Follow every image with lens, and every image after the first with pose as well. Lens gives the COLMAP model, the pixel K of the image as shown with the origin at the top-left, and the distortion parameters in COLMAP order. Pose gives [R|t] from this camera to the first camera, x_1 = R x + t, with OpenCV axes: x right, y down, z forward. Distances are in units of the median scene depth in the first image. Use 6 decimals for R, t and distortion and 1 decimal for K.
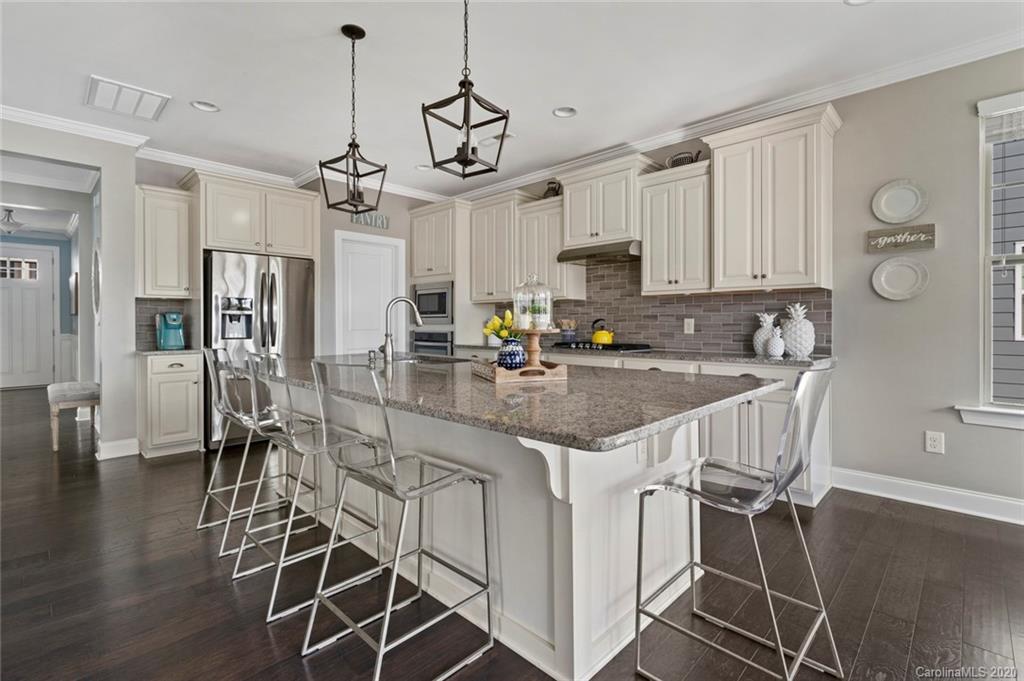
lens RADIAL K [[473.3, 0, 505.4], [0, 473.3, 323.5], [0, 0, 1]] dist [-0.001967, 0.002612]
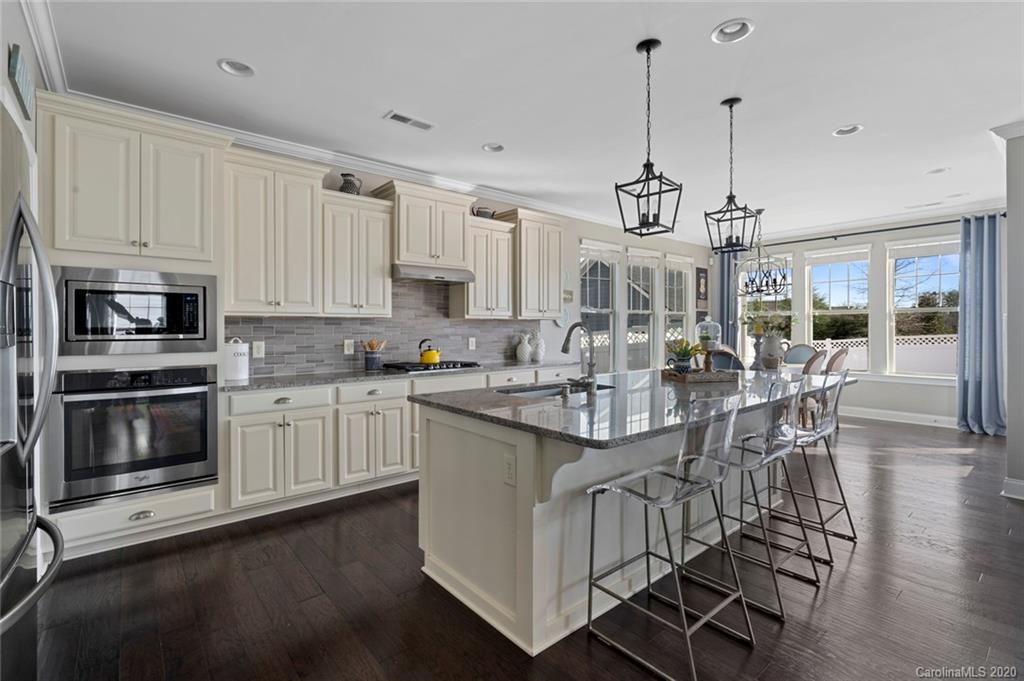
lens RADIAL K [[473.3, 0, 511.4], [0, 473.3, 334.0], [0, 0, 1]] dist [-0.001967, 0.002612]
pose [[0.092426, -0.012863, 0.995636, -0.790749], [-0.000675, 0.999916, 0.012981, -0.034044], [-0.995719, -0.001872, 0.092410, 0.728009]]
